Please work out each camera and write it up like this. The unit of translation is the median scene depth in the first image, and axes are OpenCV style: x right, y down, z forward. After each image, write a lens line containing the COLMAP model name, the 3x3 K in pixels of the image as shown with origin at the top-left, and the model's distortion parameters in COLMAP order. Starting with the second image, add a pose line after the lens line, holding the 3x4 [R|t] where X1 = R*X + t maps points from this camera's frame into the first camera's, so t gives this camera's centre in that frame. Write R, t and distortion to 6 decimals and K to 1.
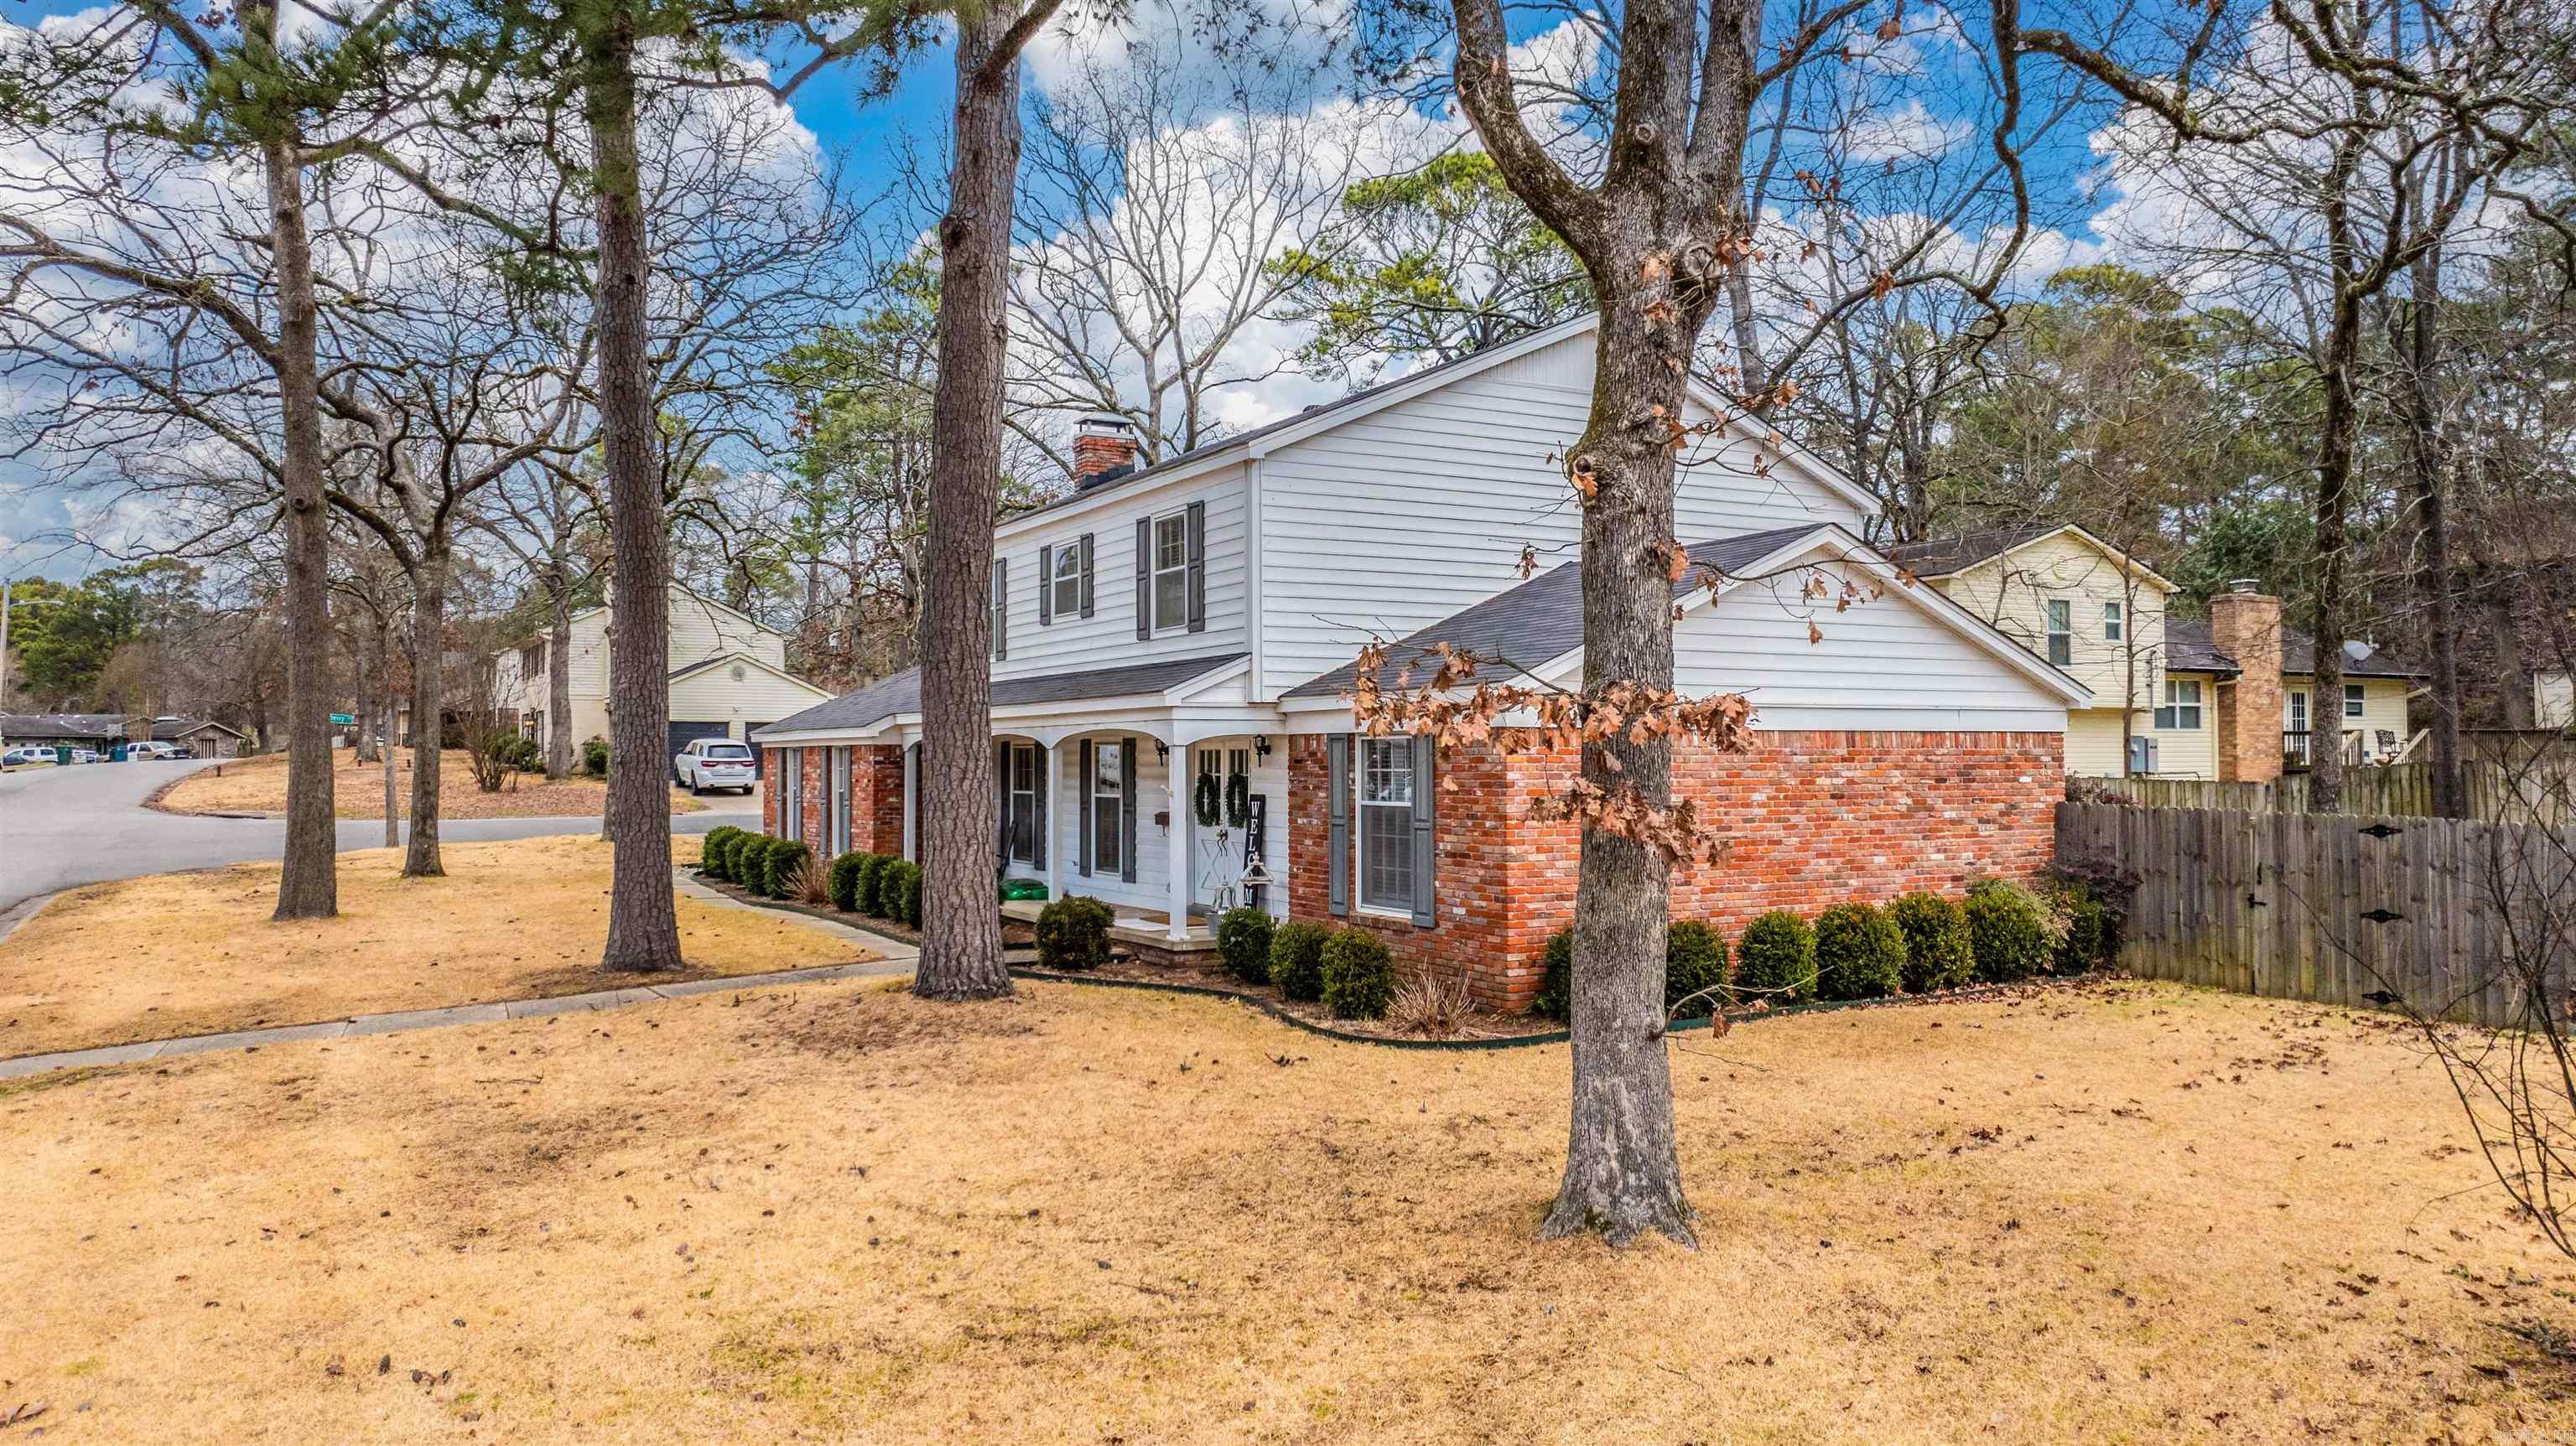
lens RADIAL K [[1828.6, 0, 1300.9], [0, 1828.6, 718.9], [0, 0, 1]] dist [-0.029819, -0.005380]
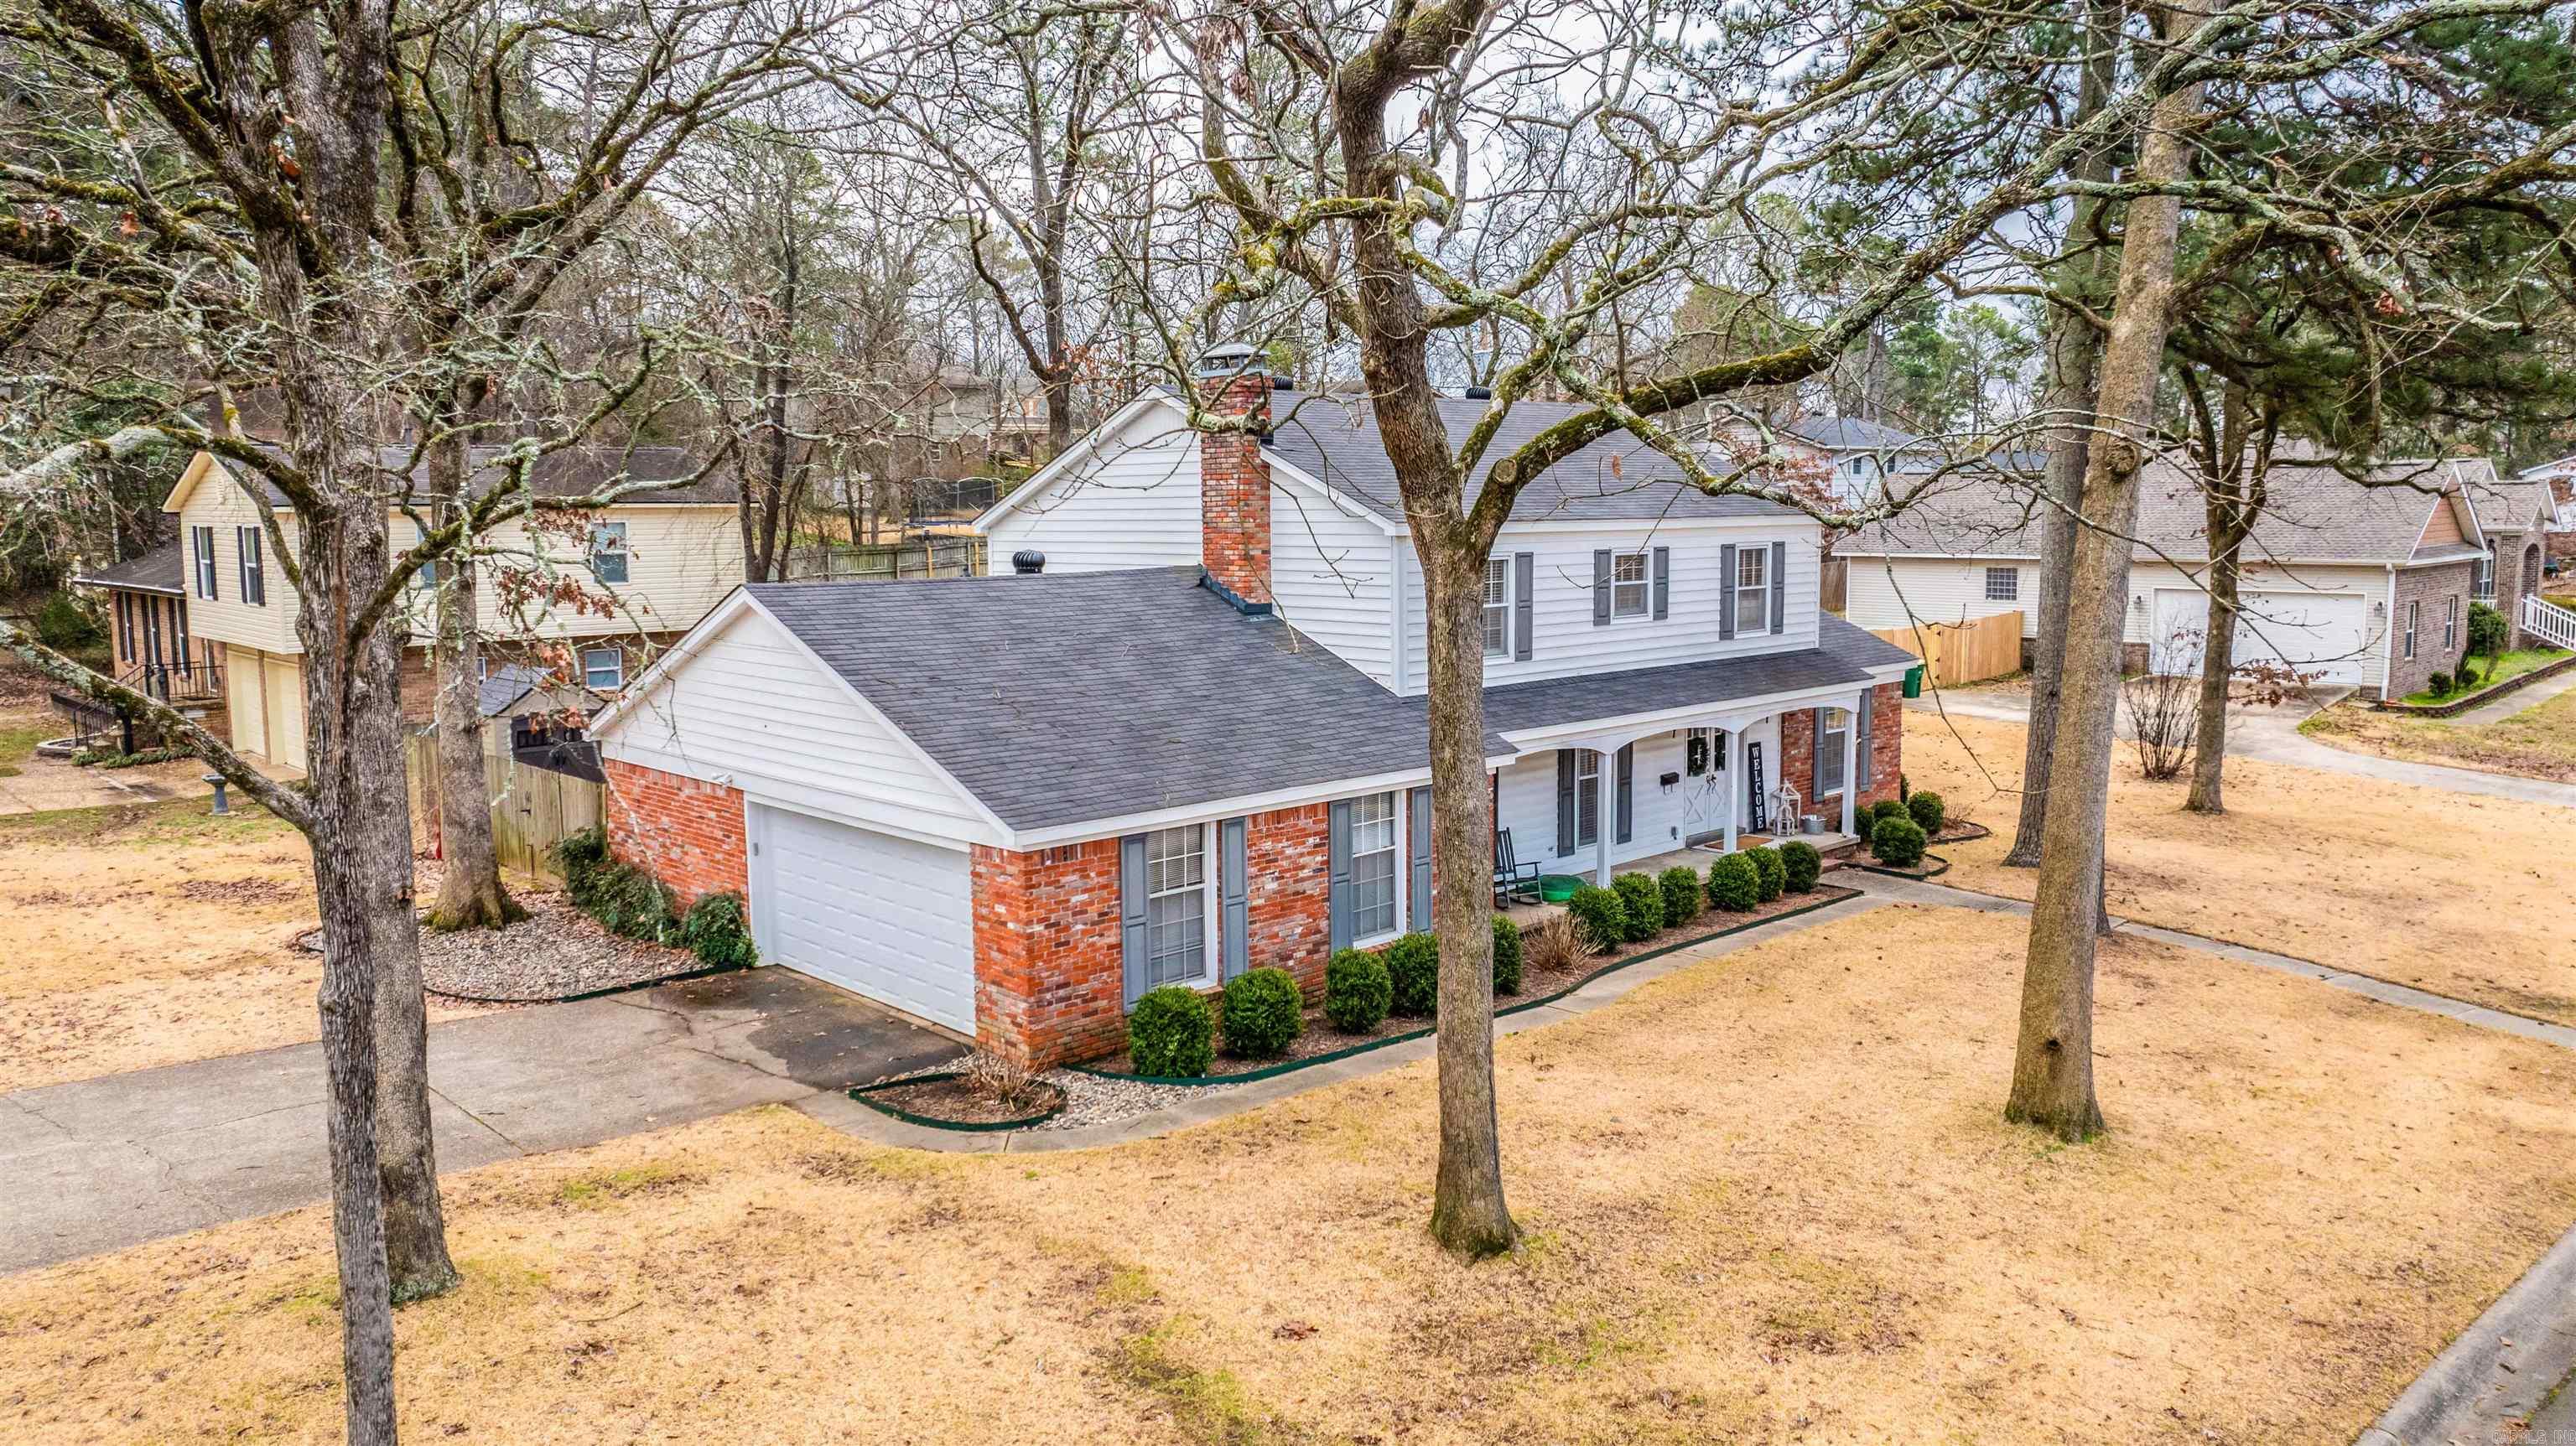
lens RADIAL K [[1828.6, 0, 1300.9], [0, 1828.6, 718.9], [0, 0, 1]] dist [-0.029819, -0.005380]
pose [[-0.249641, -0.111111, 0.961943, -1.247951], [-0.014977, 0.993719, 0.110895, -0.124989], [-0.968223, 0.013276, -0.249738, 1.603655]]
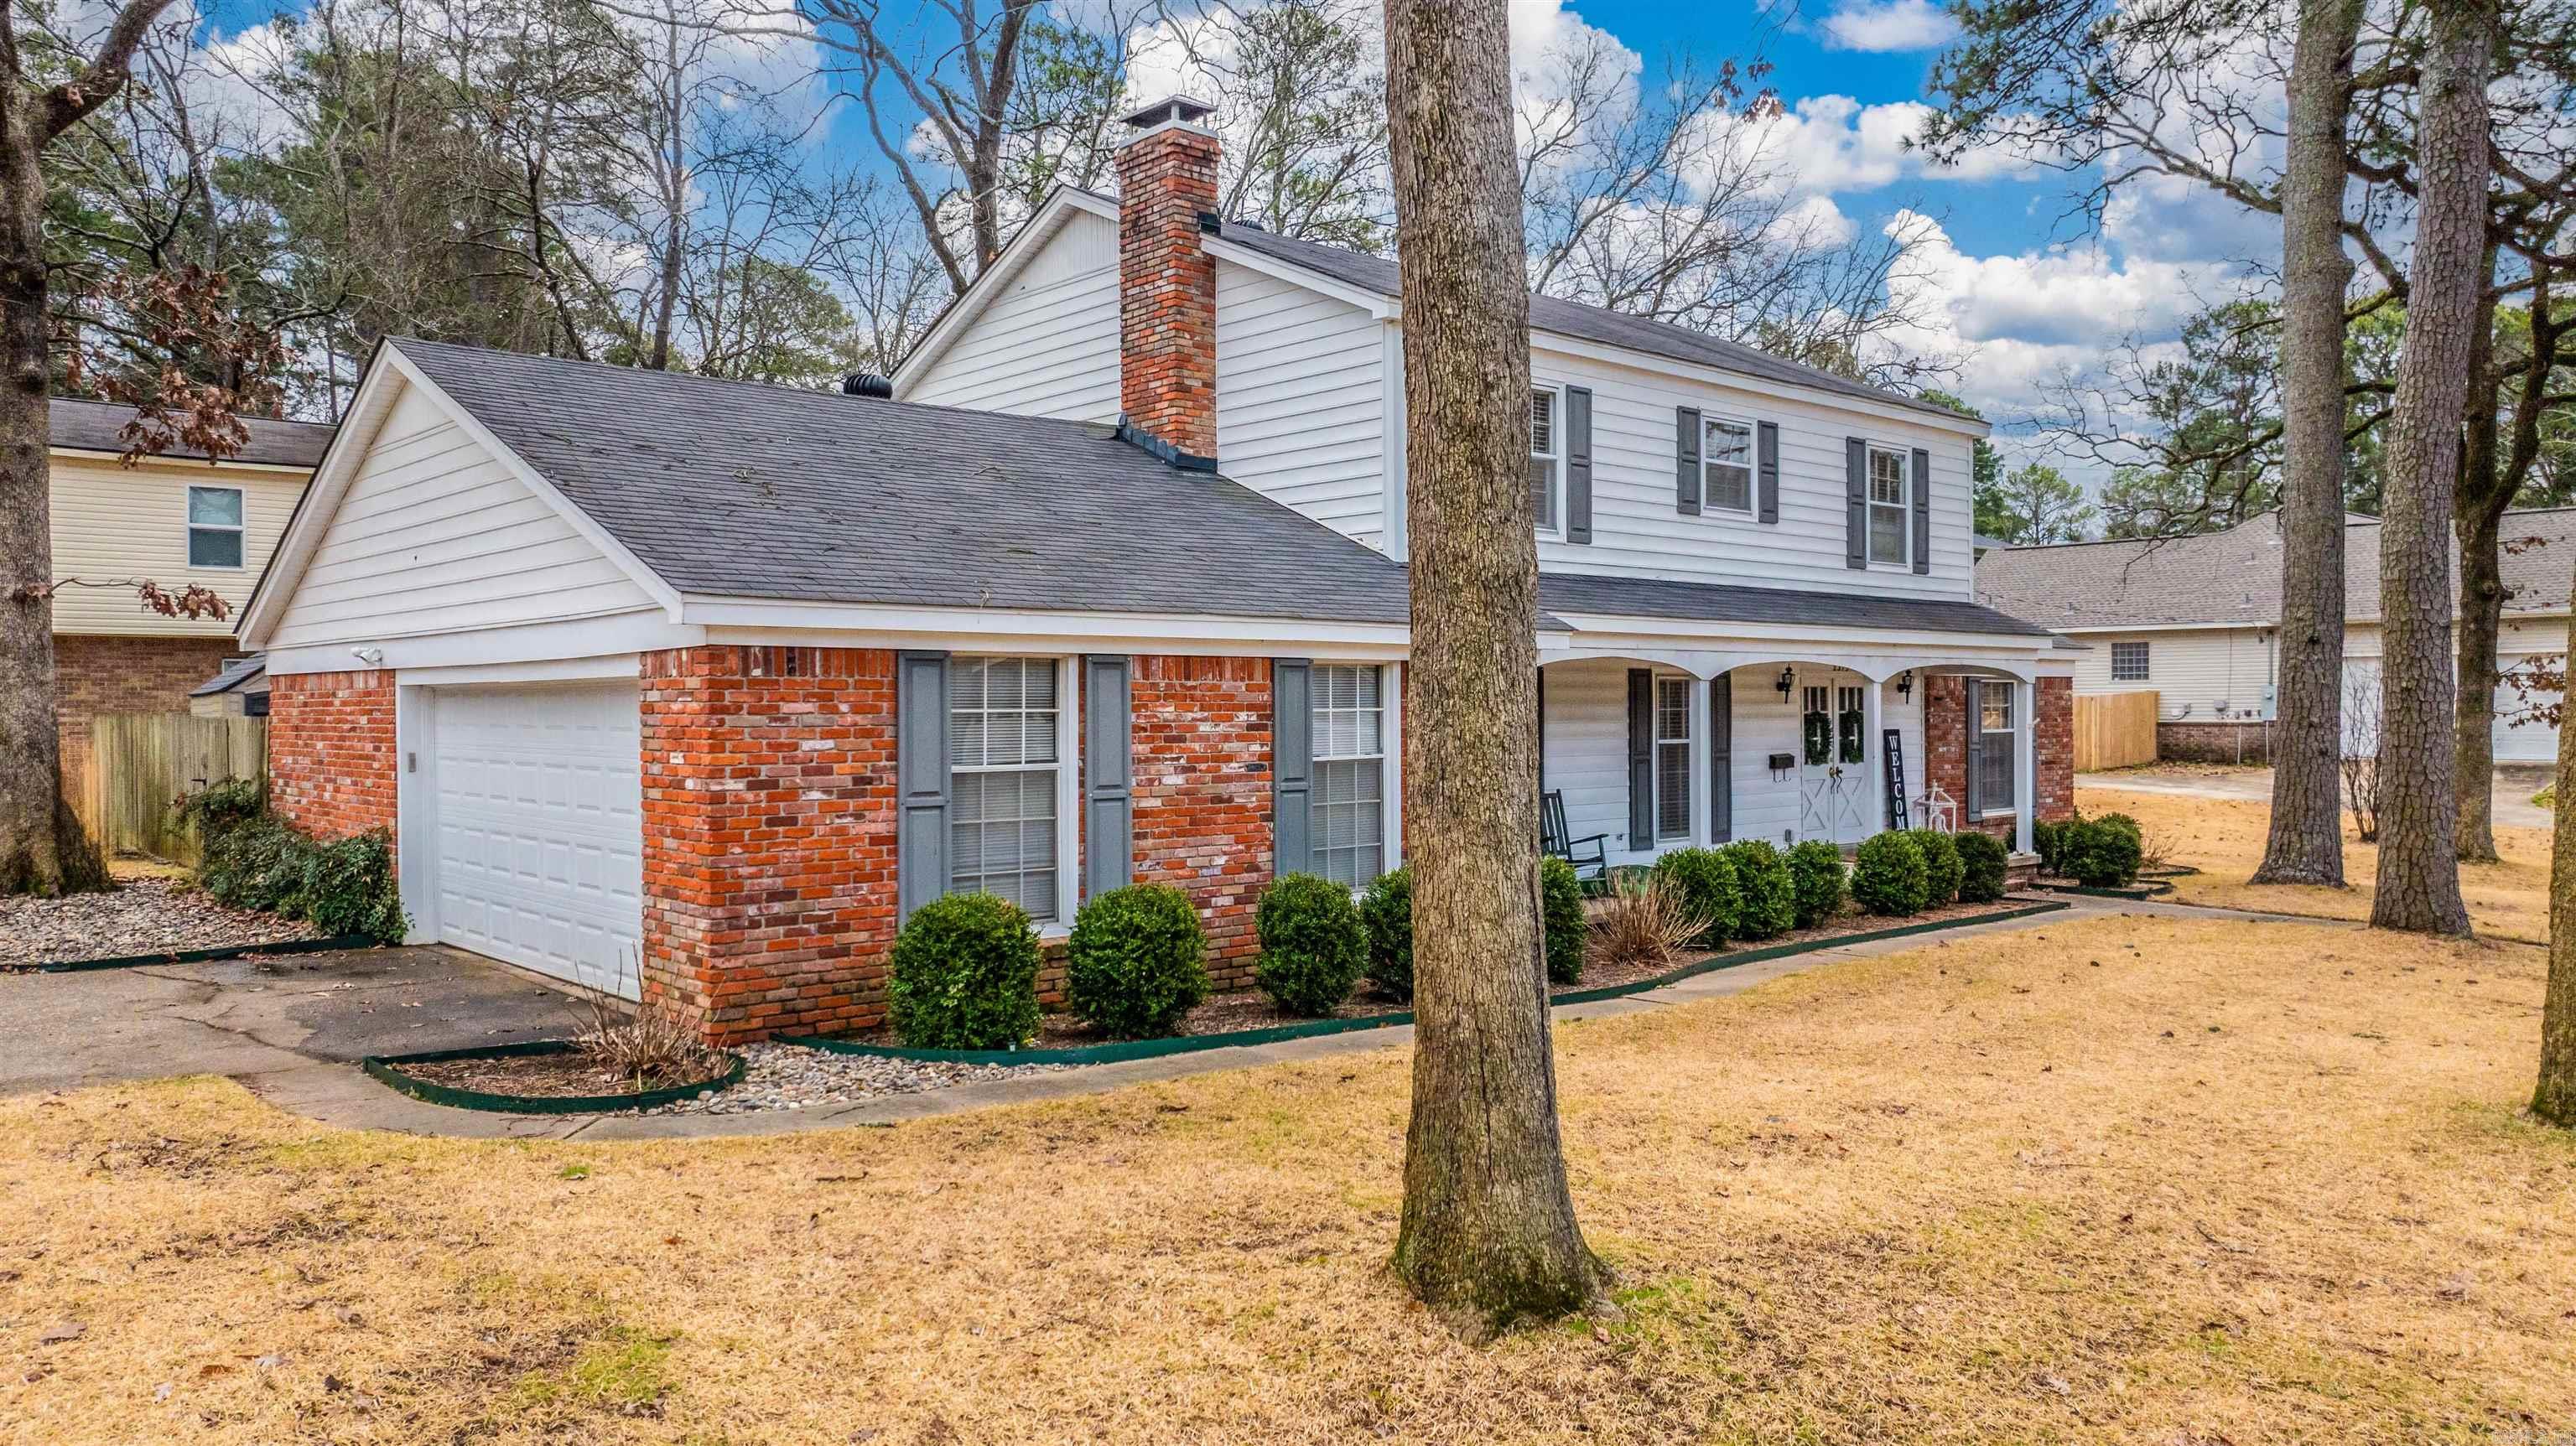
lens RADIAL K [[1828.6, 0, 1300.9], [0, 1828.6, 718.9], [0, 0, 1]] dist [-0.029819, -0.005380]
pose [[-0.226365, -0.003712, 0.974036, -0.928514], [-0.019543, 0.999809, -0.000732, 0.040029], [-0.973847, -0.019201, -0.226394, 1.480232]]
